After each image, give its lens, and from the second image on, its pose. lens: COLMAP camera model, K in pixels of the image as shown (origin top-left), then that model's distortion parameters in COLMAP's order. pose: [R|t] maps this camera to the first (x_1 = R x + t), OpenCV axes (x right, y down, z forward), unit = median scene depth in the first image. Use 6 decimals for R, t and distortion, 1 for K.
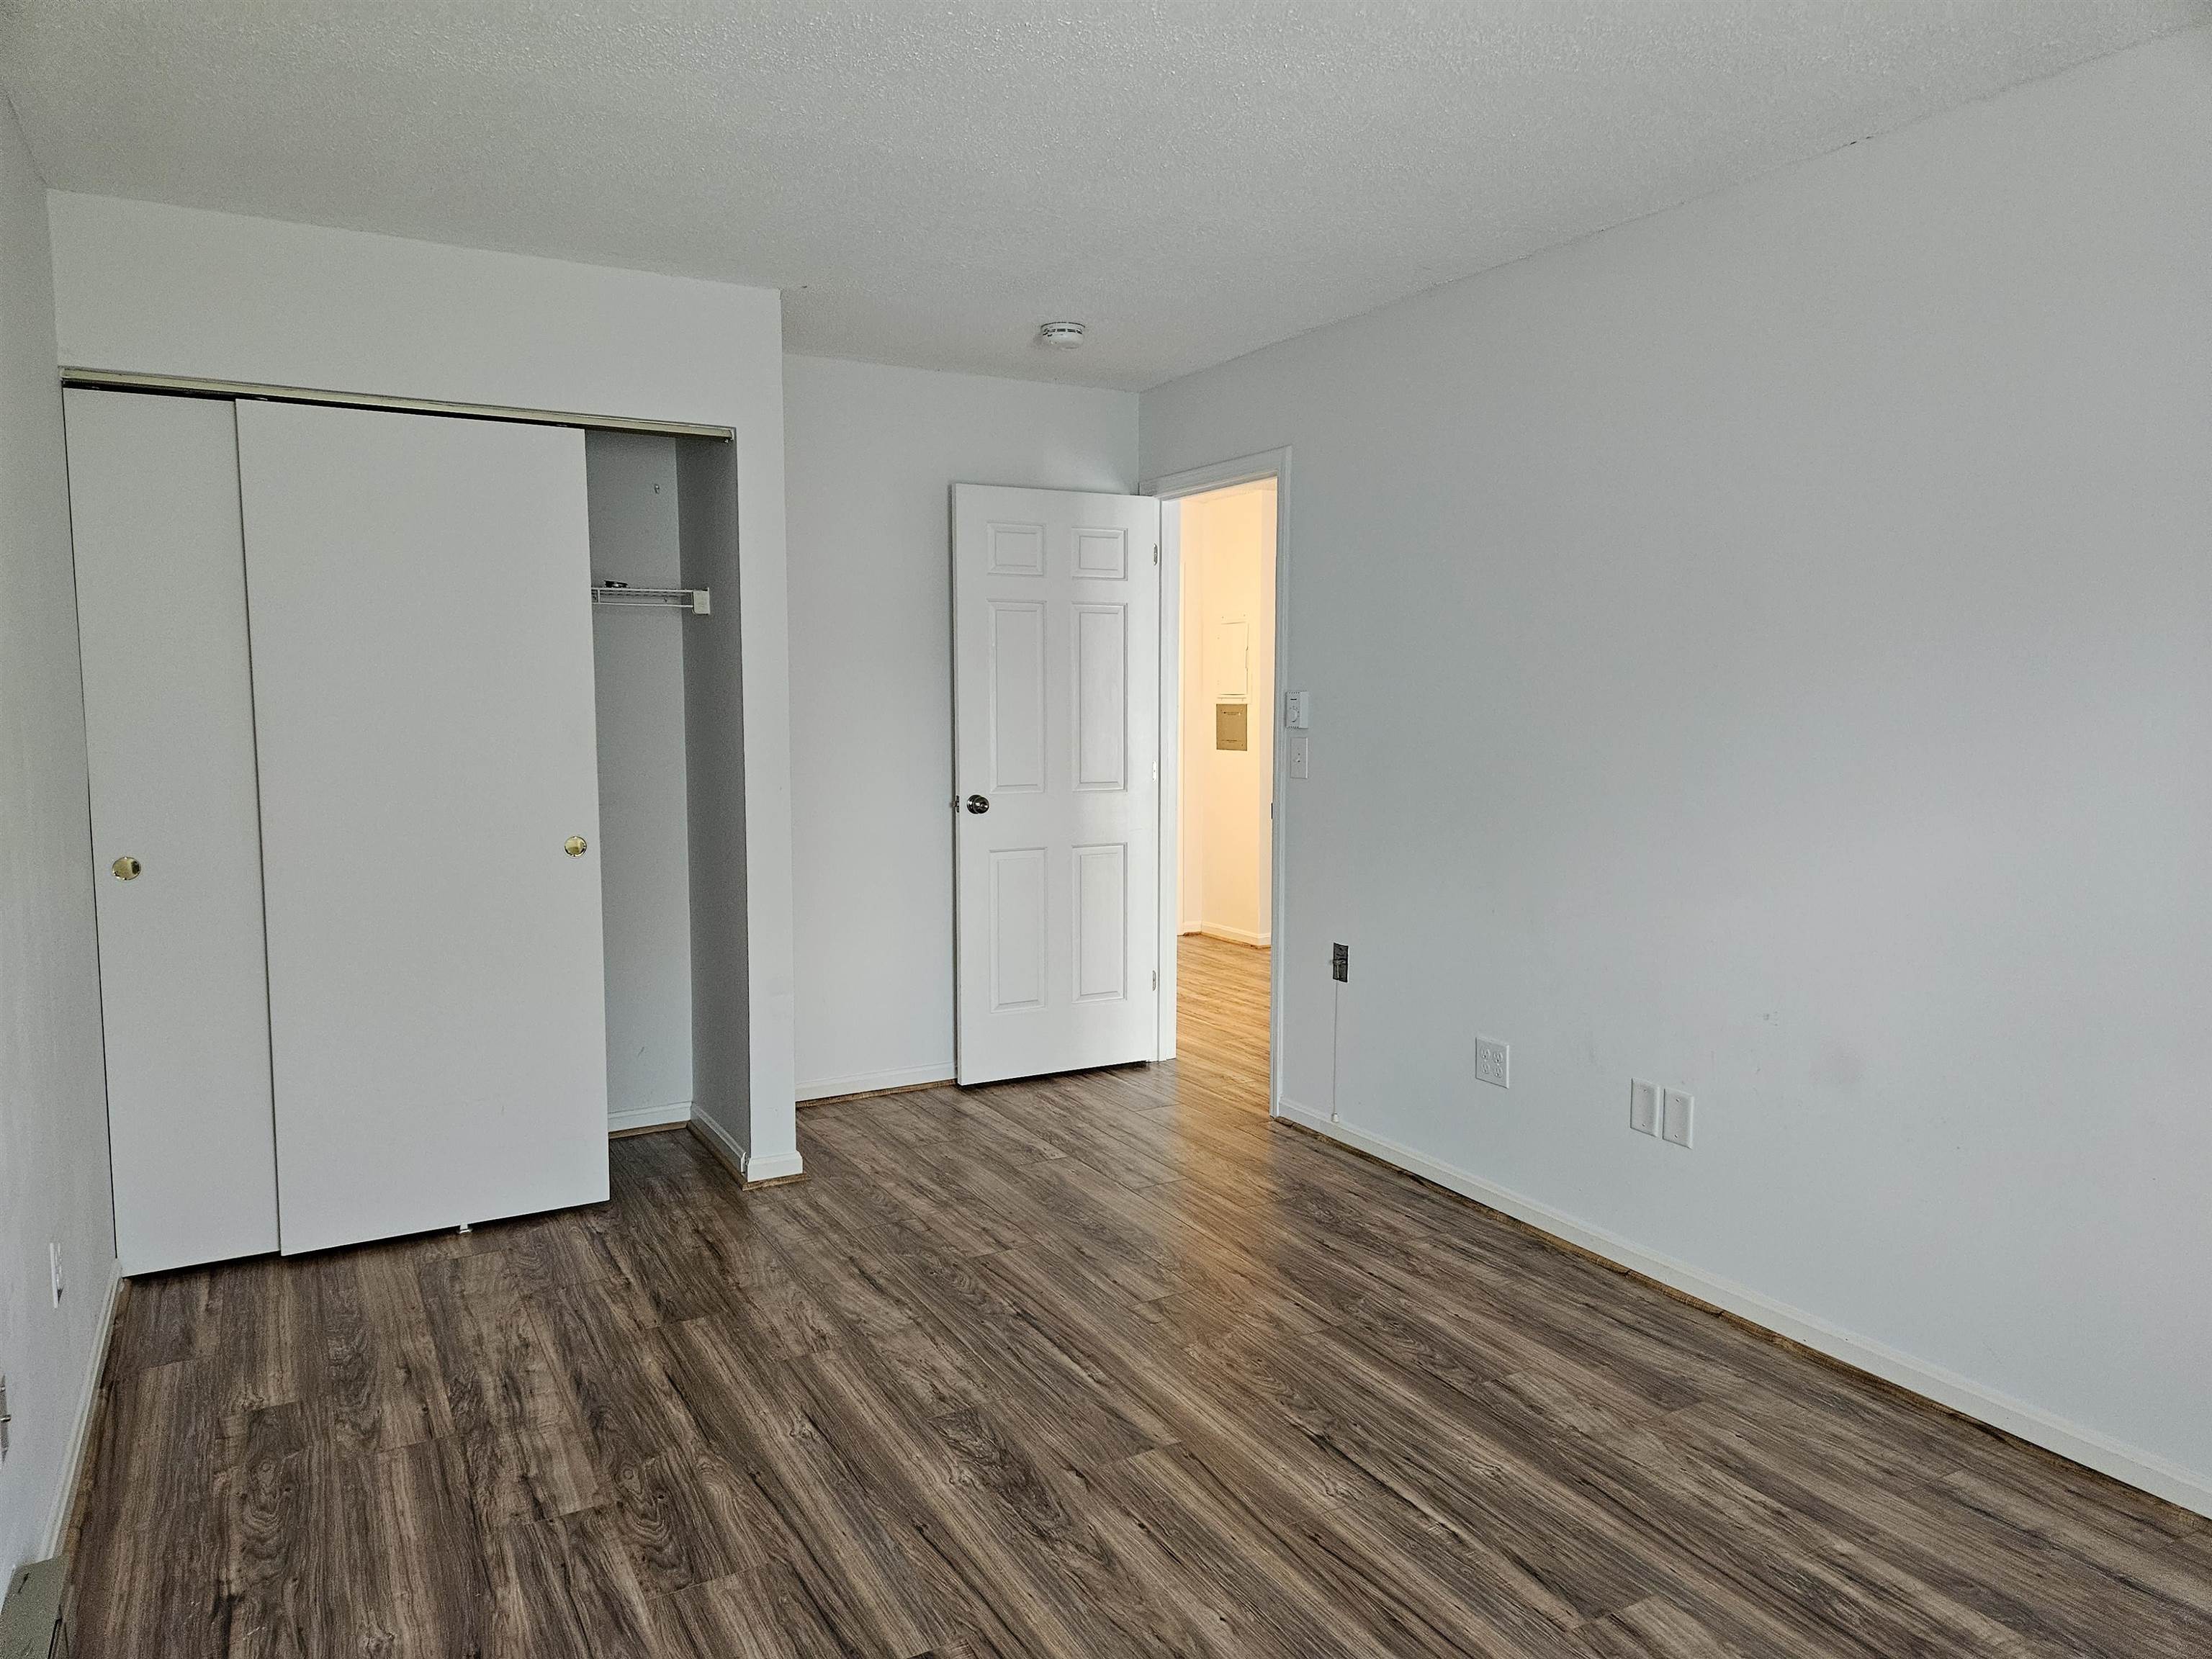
lens RADIAL K [[1476.9, 0, 1103.7], [0, 1476.9, 841.3], [0, 0, 1]] dist [0.086558, -0.071336]
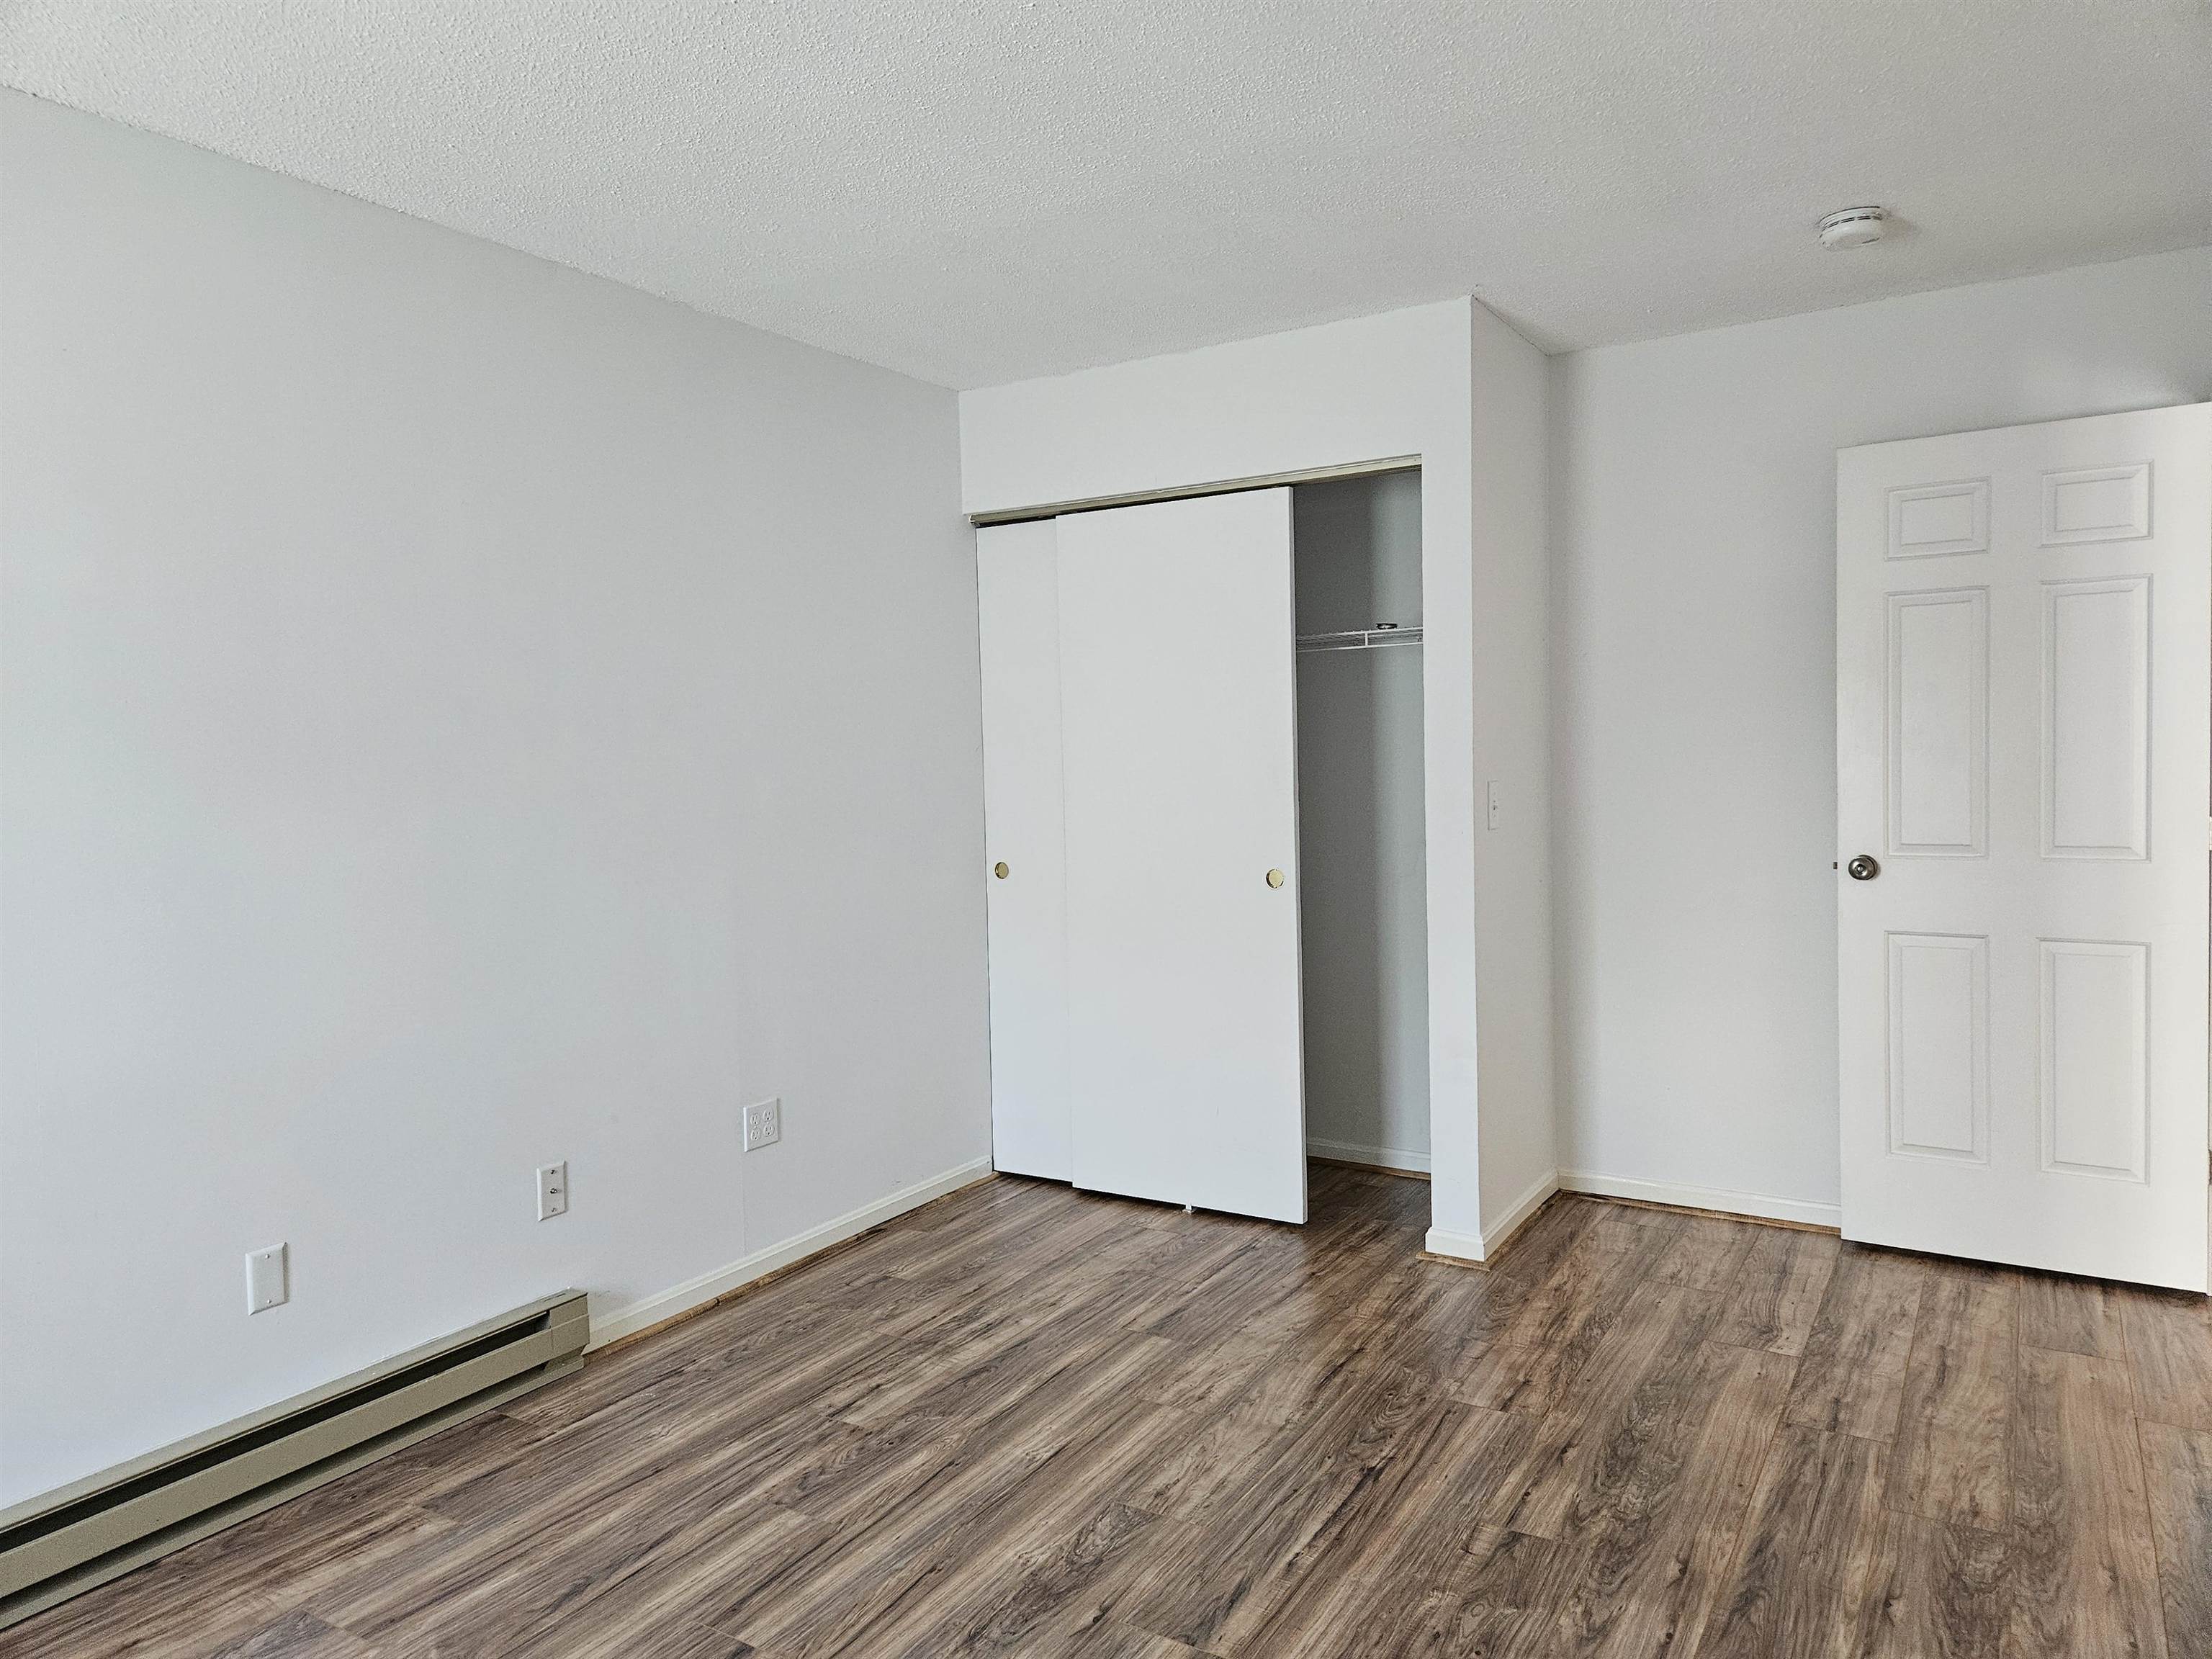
lens RADIAL K [[1485.8, 0, 1109.9], [0, 1485.8, 828.9], [0, 0, 1]] dist [0.081966, -0.062869]
pose [[0.486858, 0.038242, -0.872644, 0.631496], [-0.066932, 0.997737, 0.006381, -0.038284], [0.870913, 0.055301, 0.488316, 0.465507]]
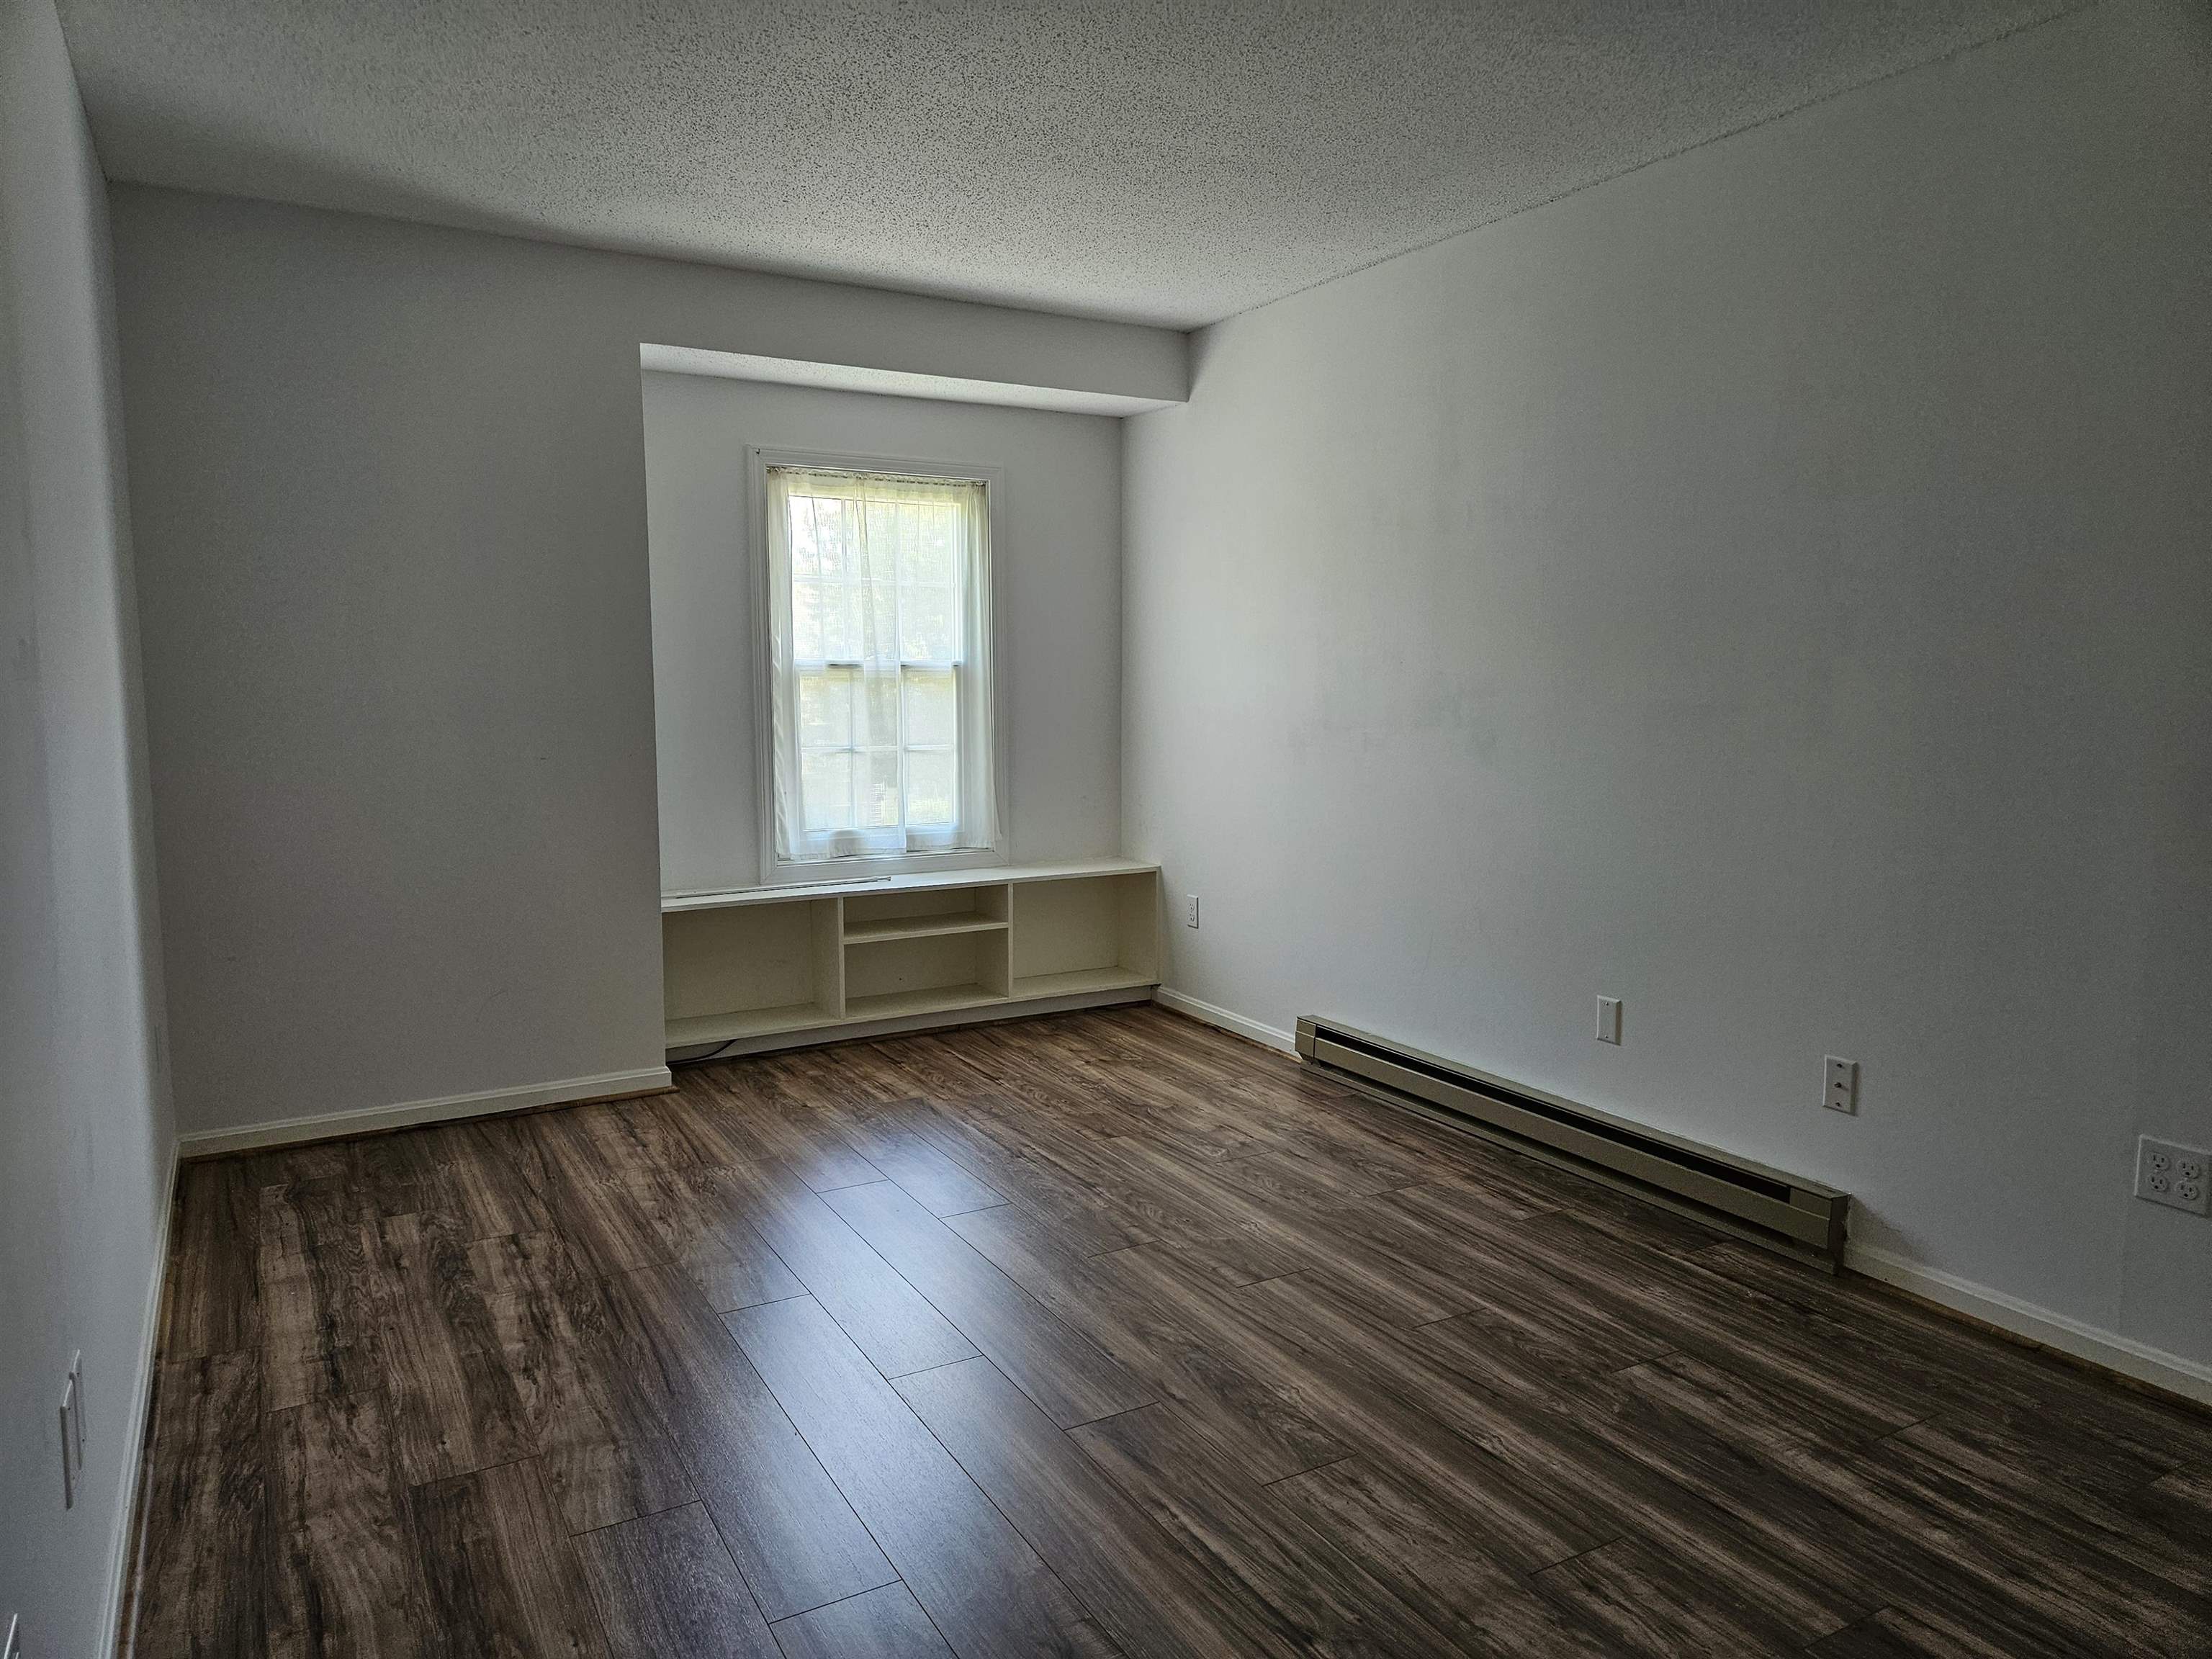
lens RADIAL K [[1476.9, 0, 1103.7], [0, 1476.9, 841.3], [0, 0, 1]] dist [0.086558, -0.071336]
pose [[-0.999972, 0.000826, -0.007466, 0.031270], [-0.000849, 0.975117, 0.221690, -0.137615], [0.007463, 0.221690, -0.975089, 1.609892]]
